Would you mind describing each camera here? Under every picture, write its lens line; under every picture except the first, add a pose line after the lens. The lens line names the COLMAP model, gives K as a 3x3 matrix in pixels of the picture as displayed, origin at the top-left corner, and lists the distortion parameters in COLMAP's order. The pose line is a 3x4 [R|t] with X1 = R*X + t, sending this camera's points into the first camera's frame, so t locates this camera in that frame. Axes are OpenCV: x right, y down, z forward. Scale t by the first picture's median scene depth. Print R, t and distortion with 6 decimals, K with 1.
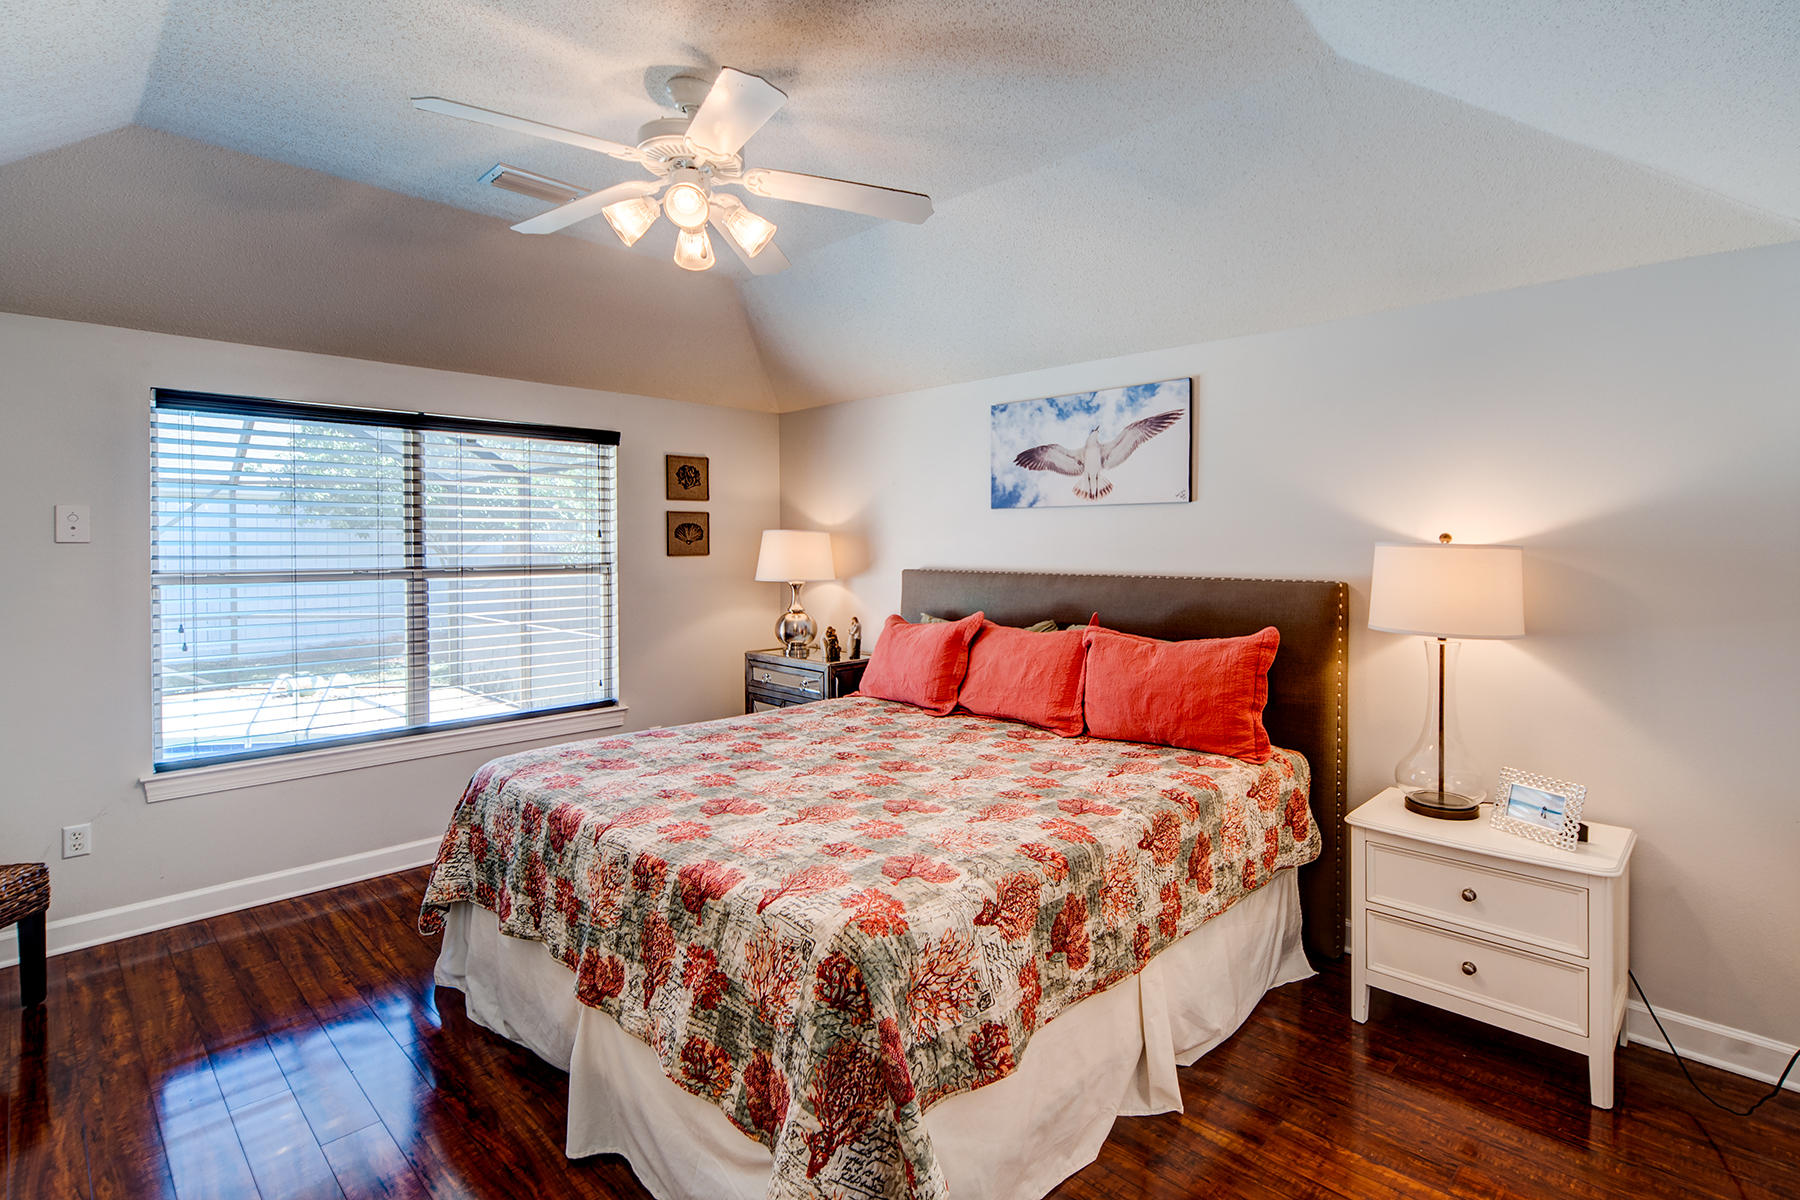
lens RADIAL K [[806.3, 0, 850.9], [0, 806.3, 533.3], [0, 0, 1]] dist [-0.001200, -0.000945]
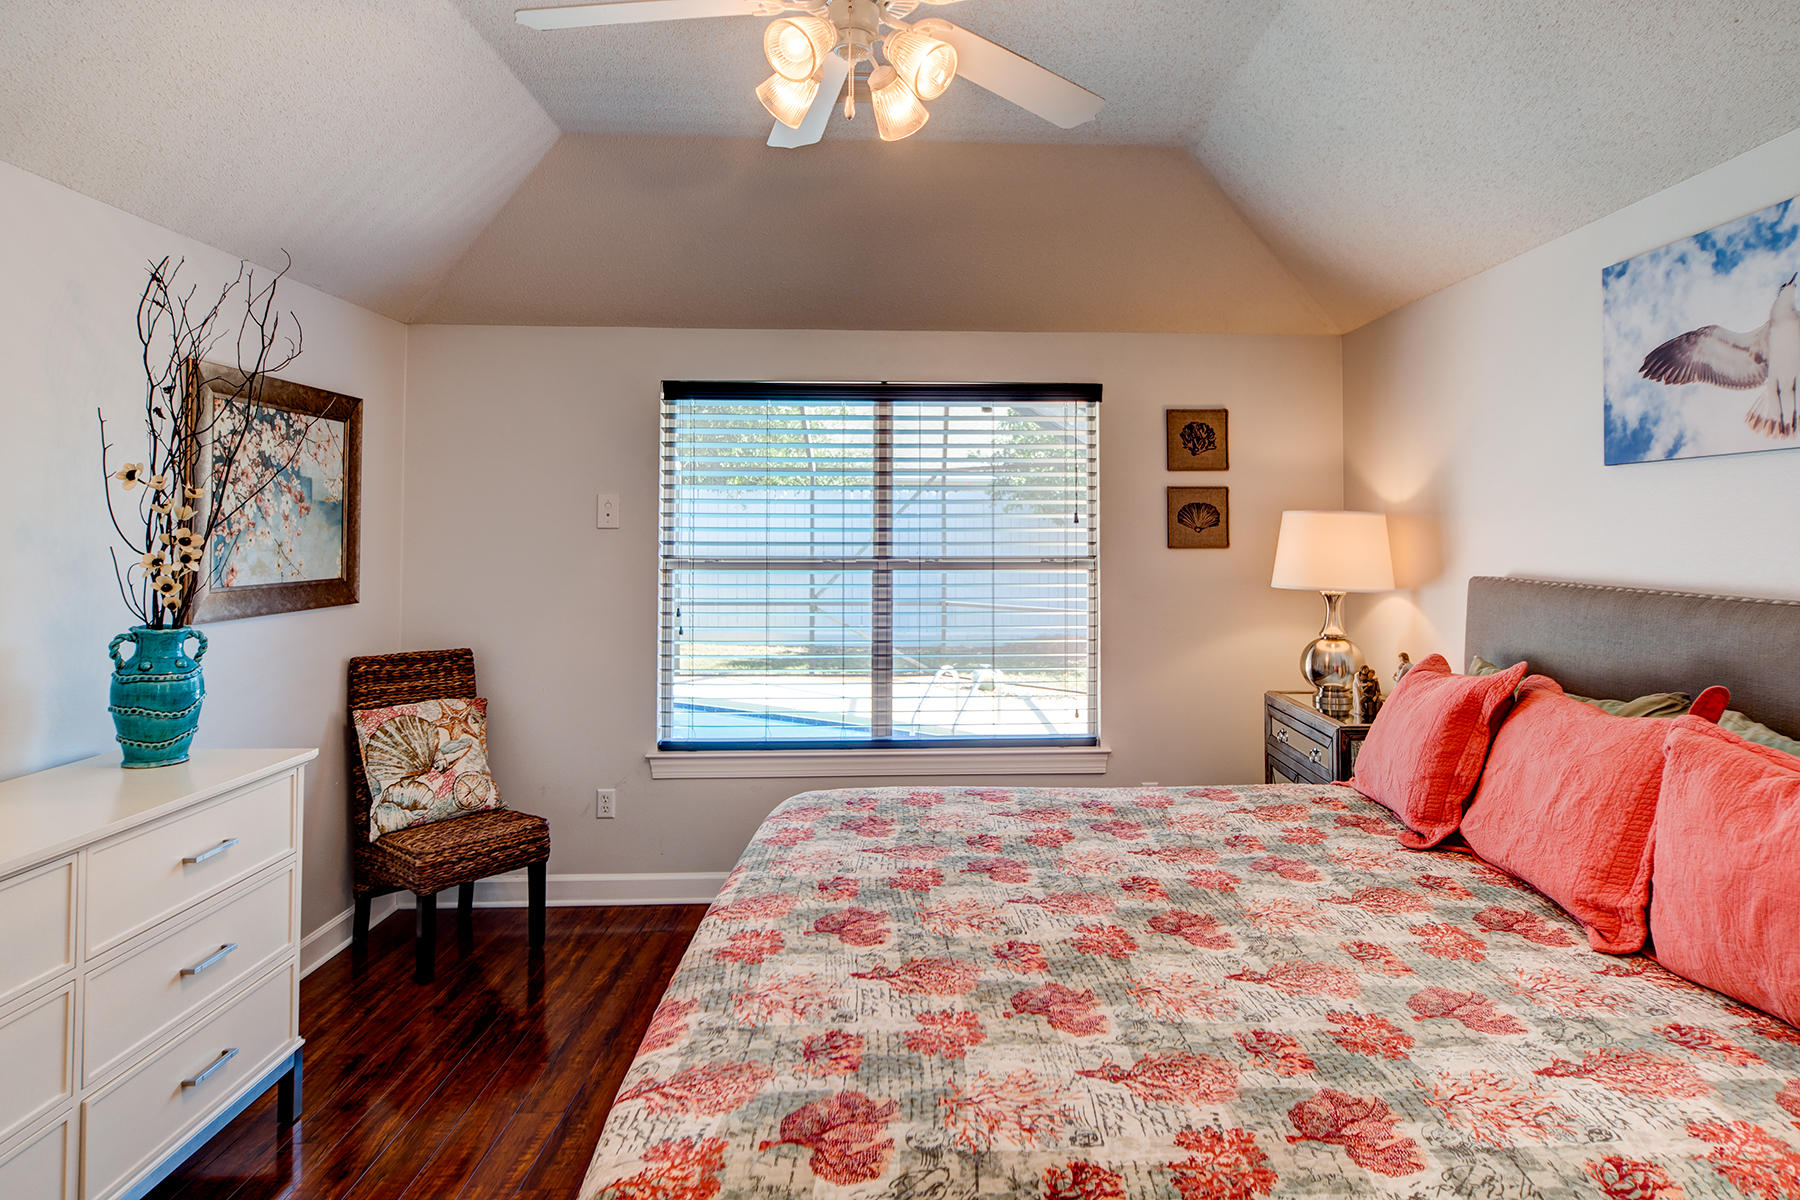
lens RADIAL K [[1007.6, 0, 902.3], [0, 1007.6, 495.7], [0, 0, 1]] dist [-0.000083, 0.000205]
pose [[0.777902, -0.018908, -0.628101, 0.238510], [0.004424, 0.999687, -0.024615, 0.003217], [0.628370, 0.016369, 0.777743, 0.216804]]
